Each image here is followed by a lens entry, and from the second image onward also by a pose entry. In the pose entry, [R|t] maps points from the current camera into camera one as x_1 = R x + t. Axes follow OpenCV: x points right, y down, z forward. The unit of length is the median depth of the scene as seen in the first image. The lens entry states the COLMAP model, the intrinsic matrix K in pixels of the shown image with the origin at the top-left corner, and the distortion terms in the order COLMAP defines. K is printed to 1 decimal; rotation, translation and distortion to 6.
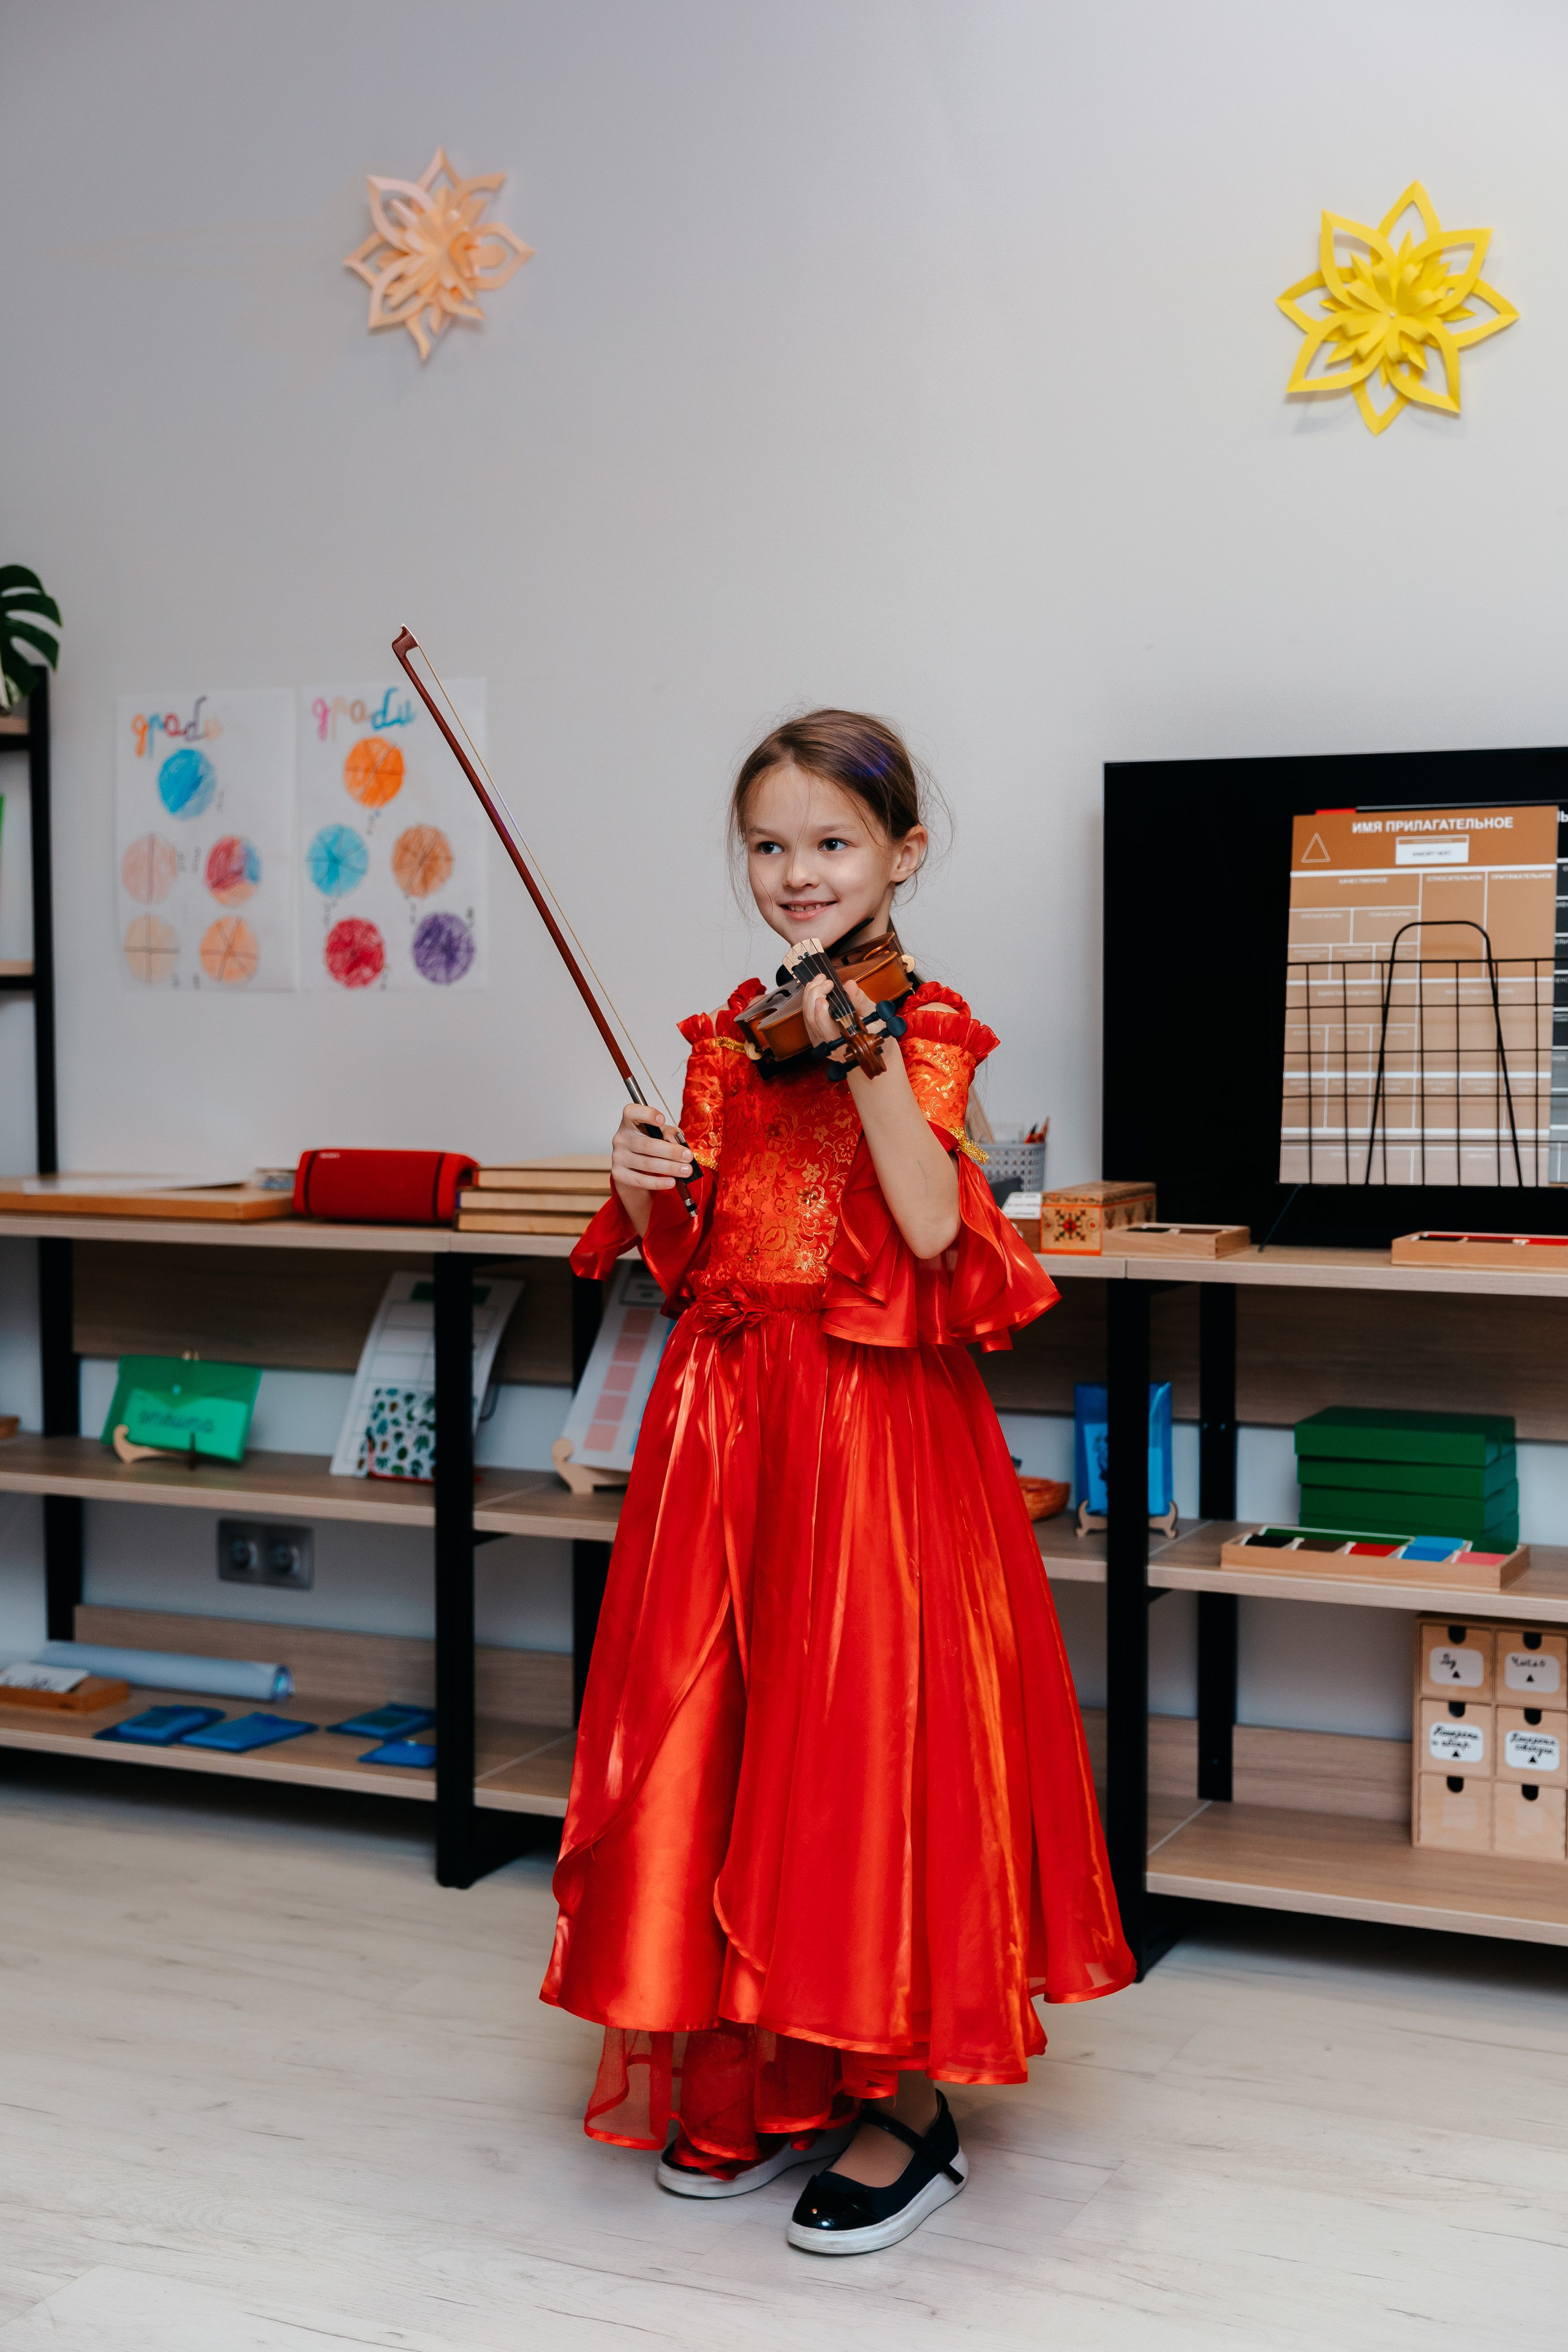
lens RADIAL K [[2893.0, 0, 817.6], [0, 2893.0, 1118.6], [0, 0, 1]] dist [-0.038087, 0.000000]
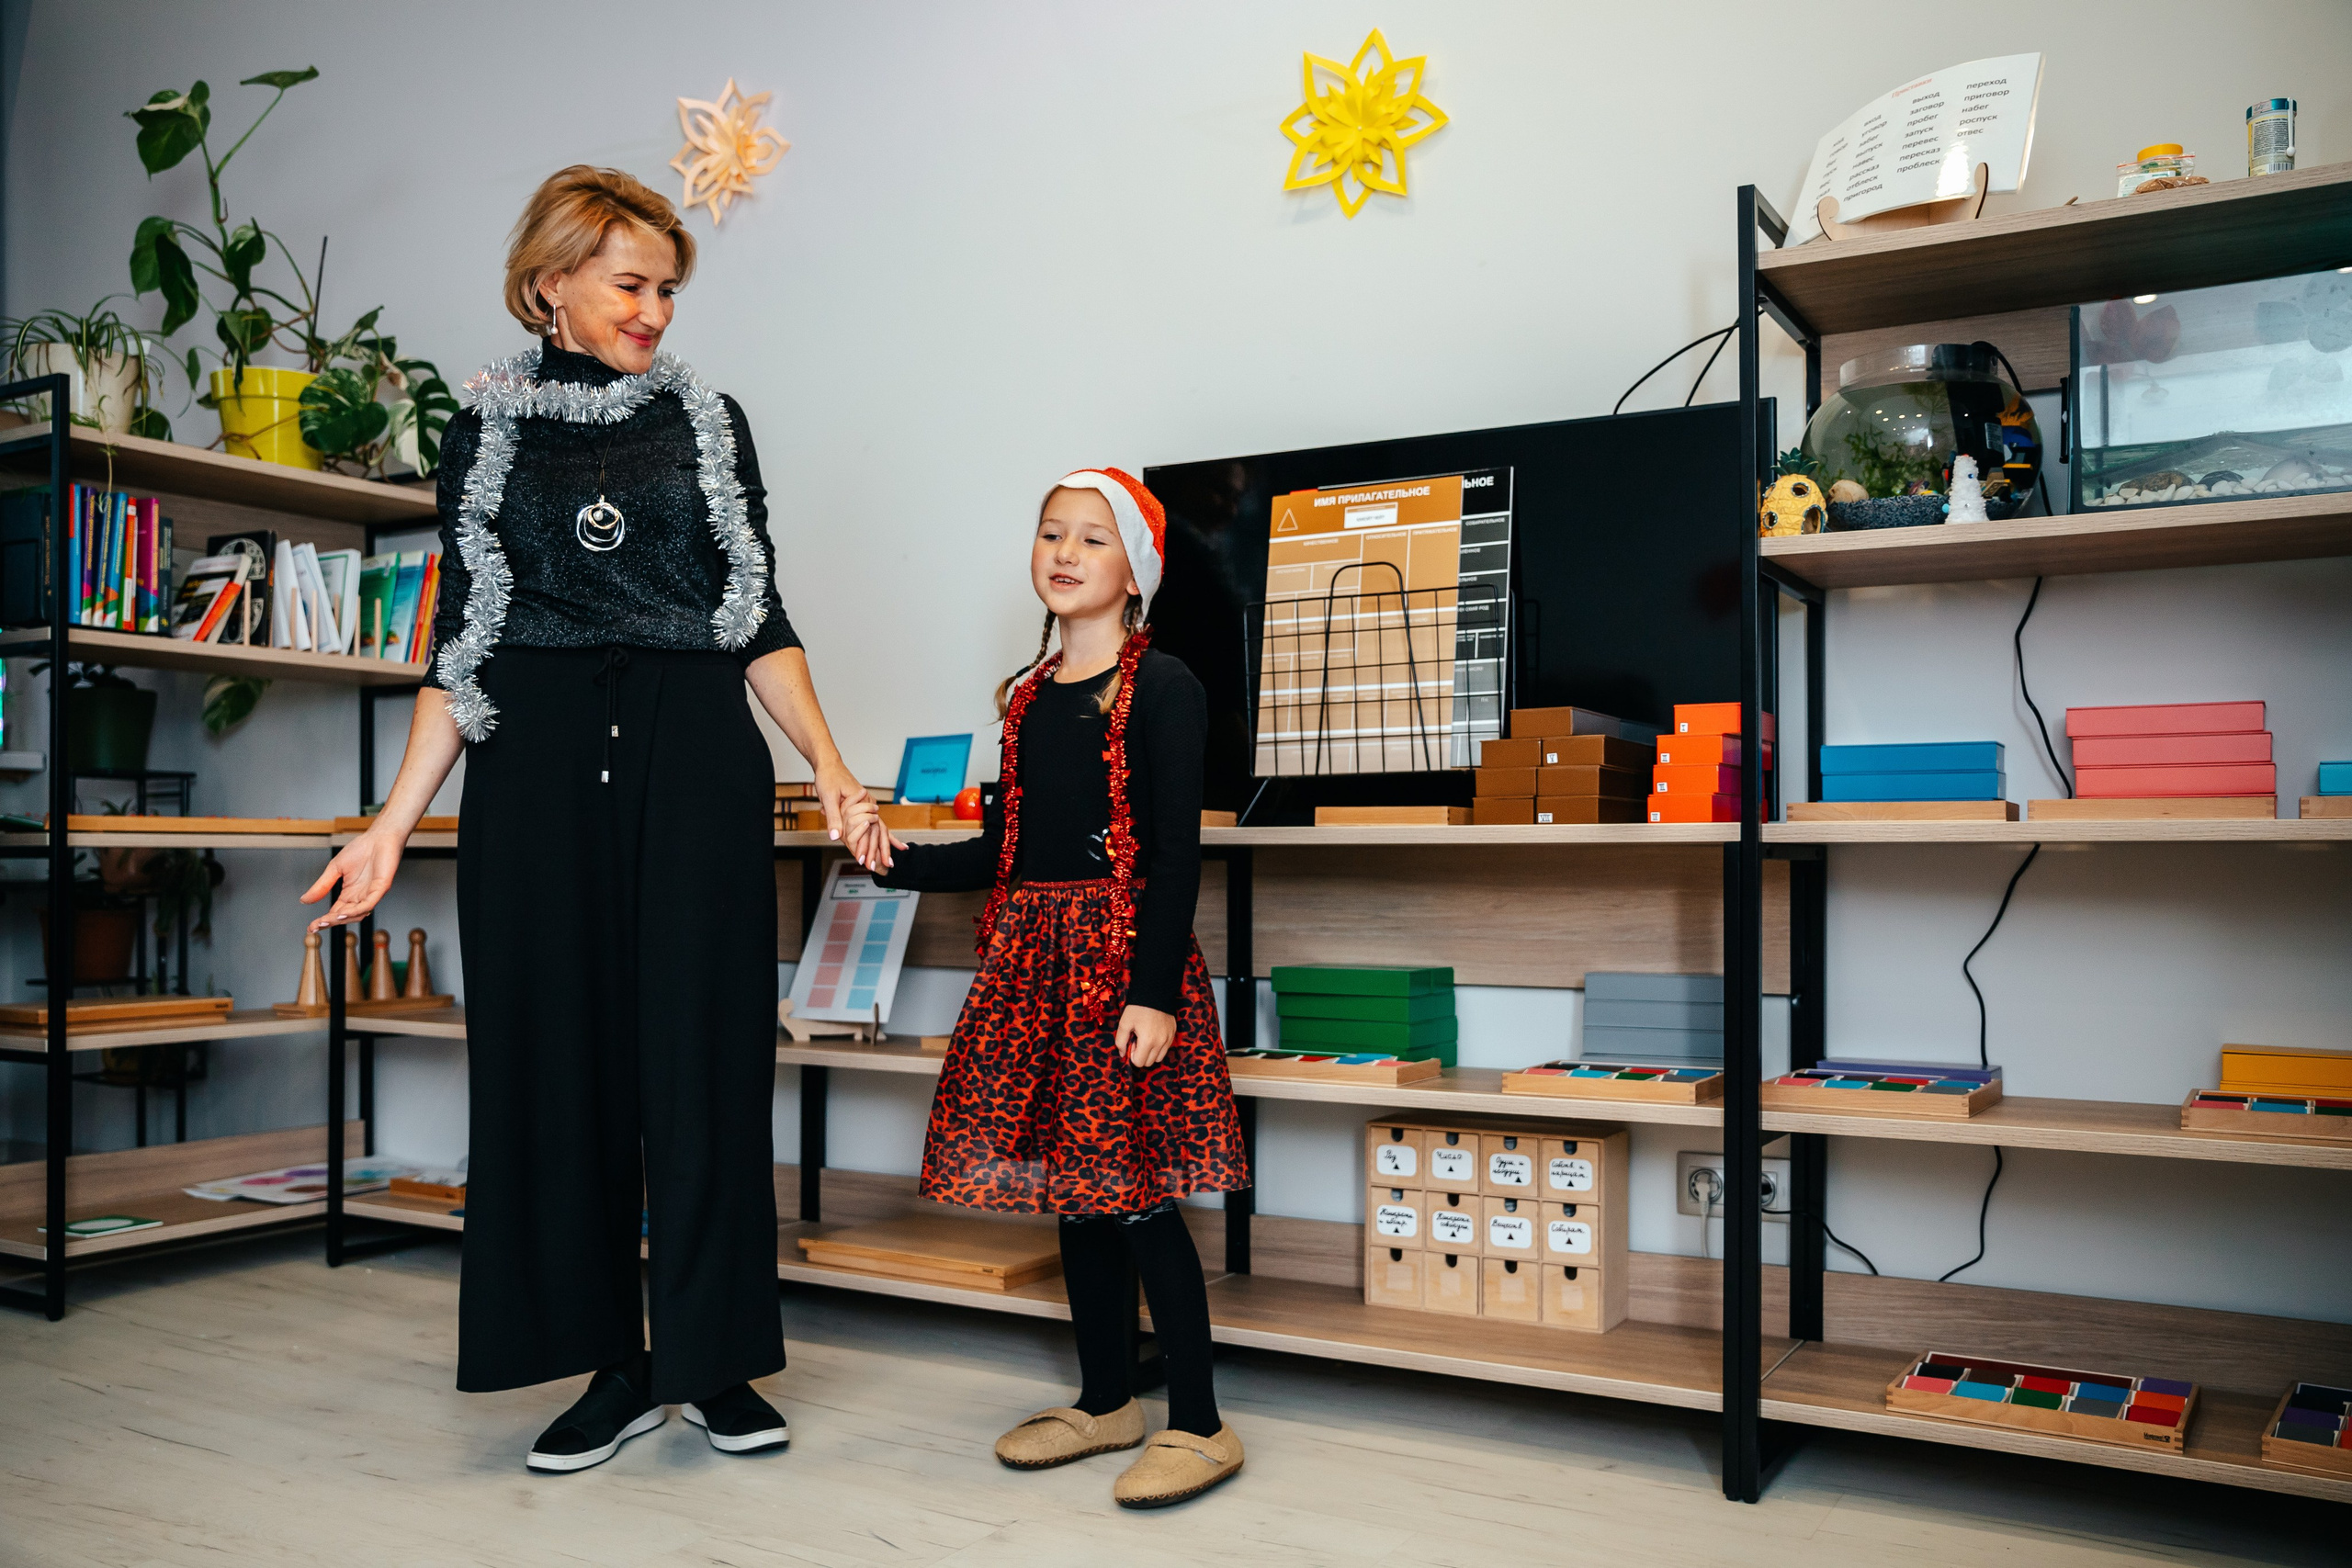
lens RADIAL K [[1898.6, 0, 1175.7], [0, 1898.6, 822.3], [0, 0, 1]] dist [-0.064860, 0.036837]
pose [[0.995538, 0.001374, -0.094347, 0.195767], [-0.007166, 0.998108, -0.061073, 0.090490], [0.094085, 0.061477, 0.993664, 0.154027]]
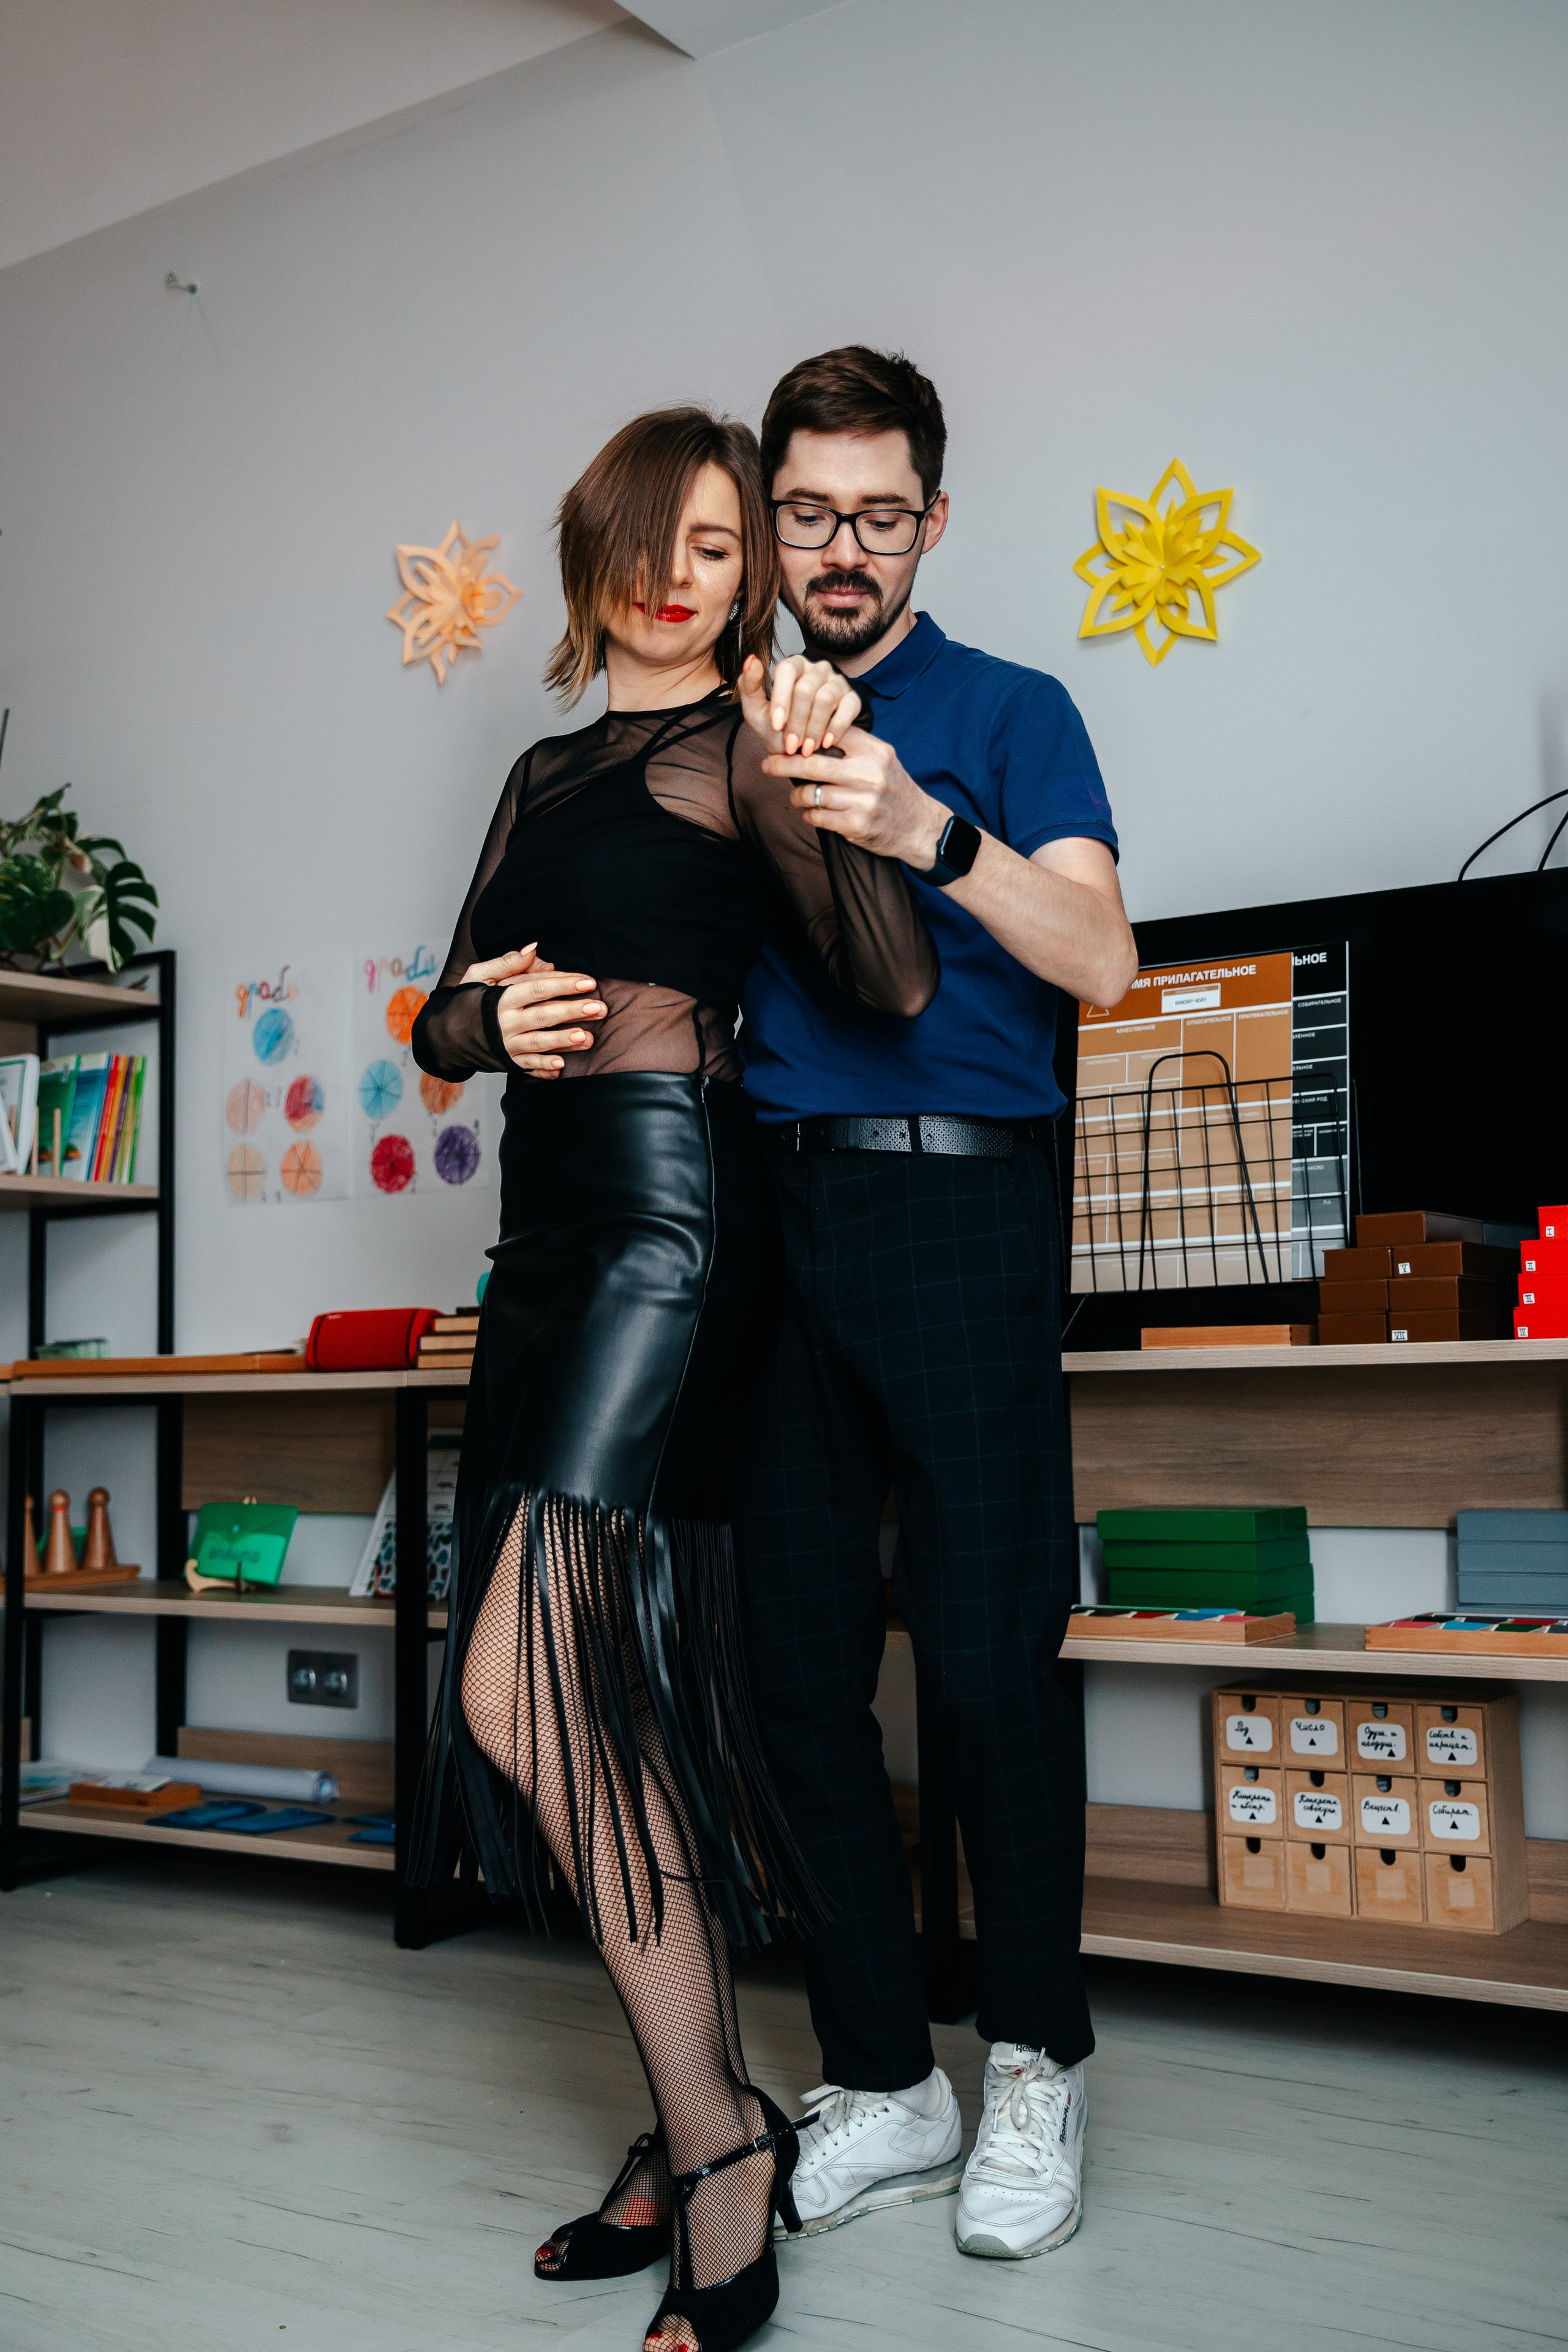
lens RADIAL K [[2417.3, 0, 815.1], [0, 2417.3, 1084.6], [0, 0, 1]] dist [-0.013282, 0.000000]
pose [[0.987890, -0.037998, -0.150428, 0.198246], [0.013227, 0.986644, -0.162356, 0.090322], [0.154588, 0.158400, 0.975198, 0.040960]]
